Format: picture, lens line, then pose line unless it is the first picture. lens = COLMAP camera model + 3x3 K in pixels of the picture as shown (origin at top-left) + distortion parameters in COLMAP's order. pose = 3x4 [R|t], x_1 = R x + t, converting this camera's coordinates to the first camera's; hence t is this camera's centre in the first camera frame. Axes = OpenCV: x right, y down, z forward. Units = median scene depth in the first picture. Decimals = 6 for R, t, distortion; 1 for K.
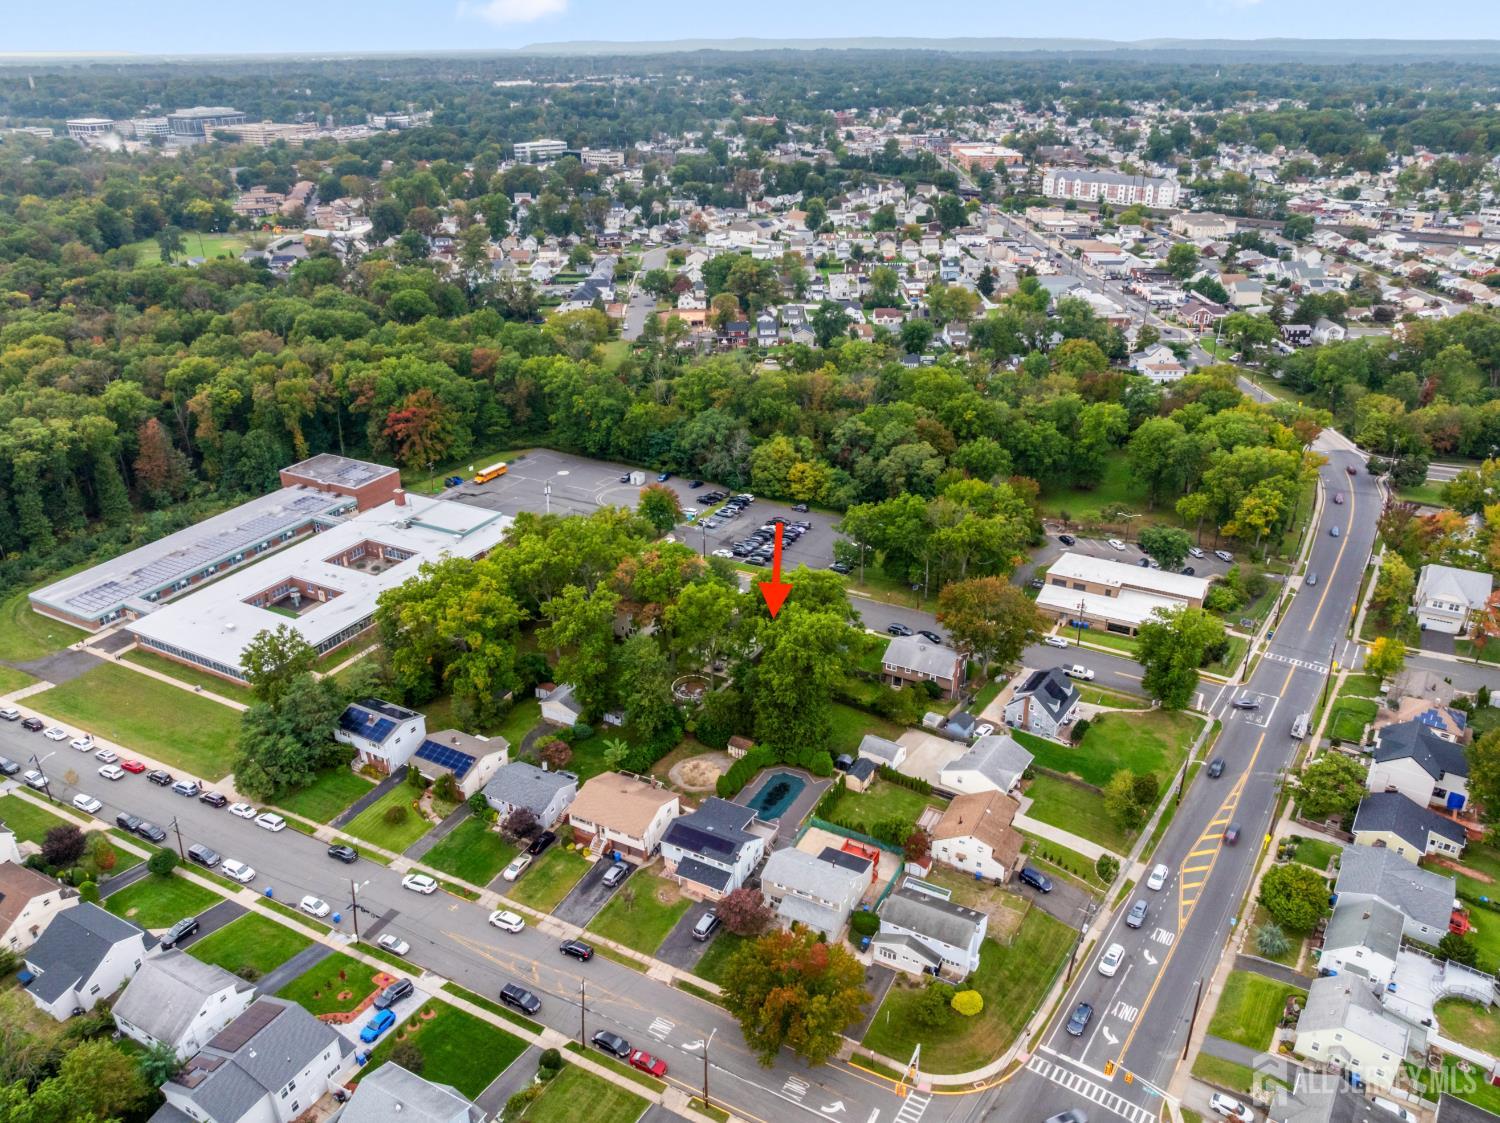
lens RADIAL K [[1039.5, 0, 750.0], [0, 1039.5, 561.5], [0, 0, 1]] dist [-0.031830, -0.000468]
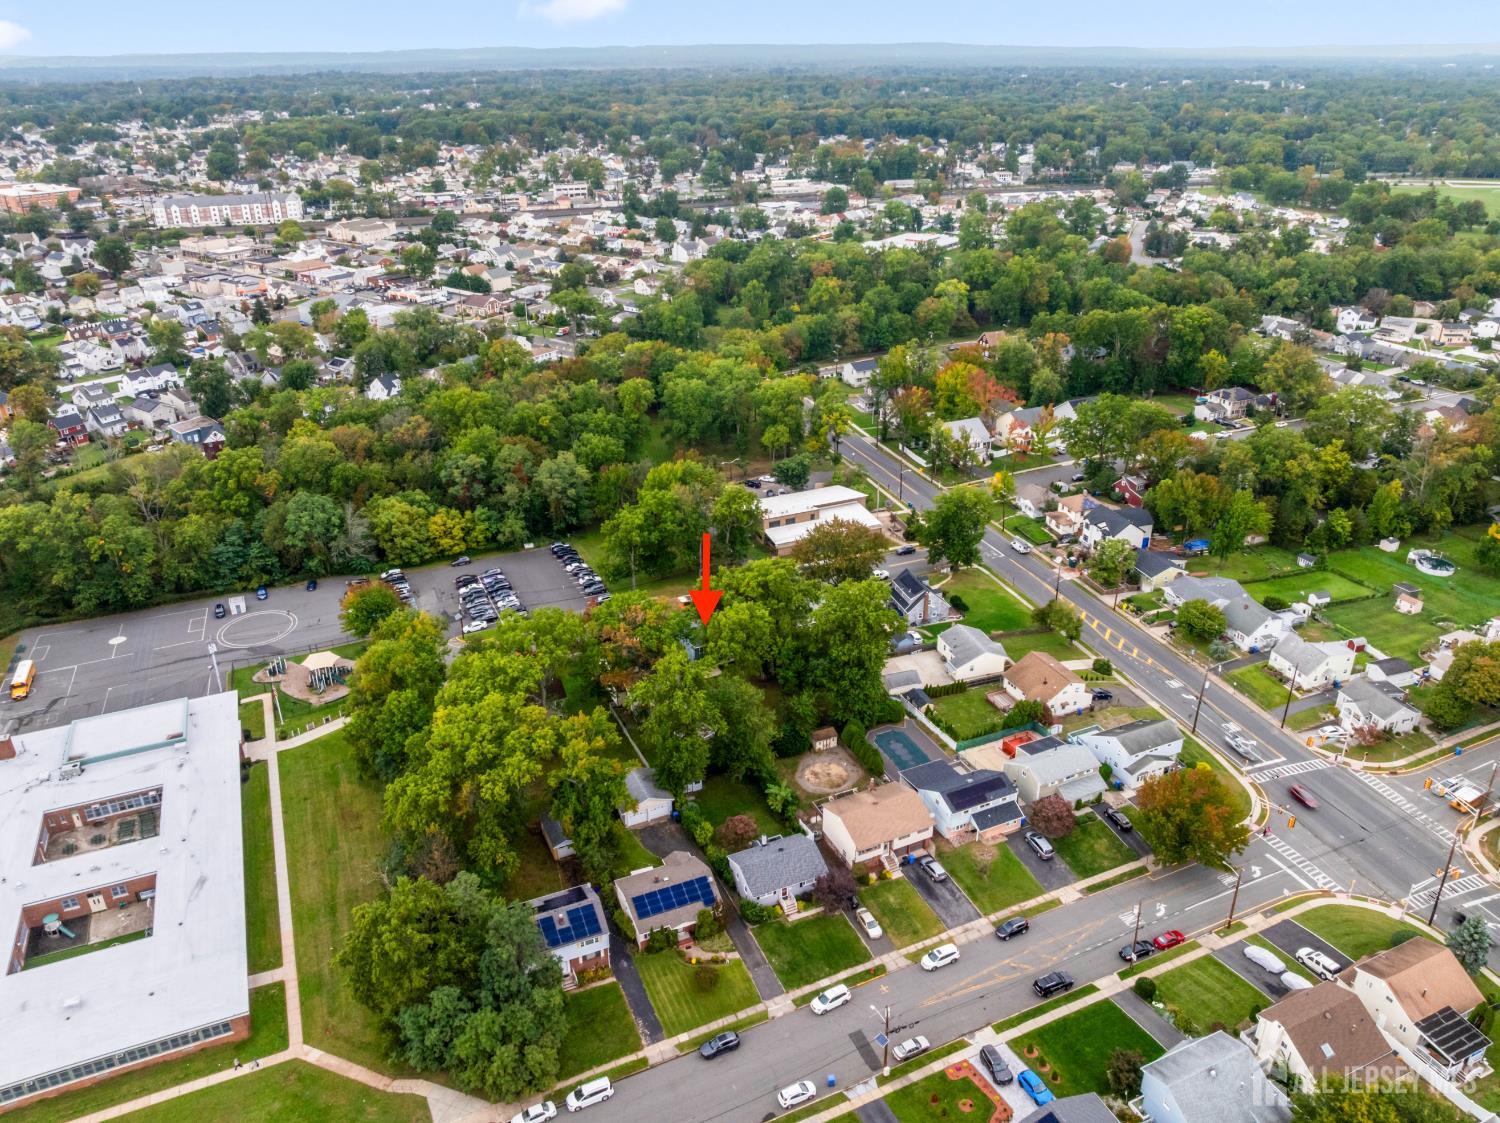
lens RADIAL K [[1039.5, 0, 750.0], [0, 1039.5, 561.5], [0, 0, 1]] dist [-0.031830, -0.000468]
pose [[0.632354, -0.344660, 0.693785, -0.851731], [0.352099, 0.925599, 0.138899, -0.178925], [-0.690040, 0.156448, 0.706660, 0.375421]]
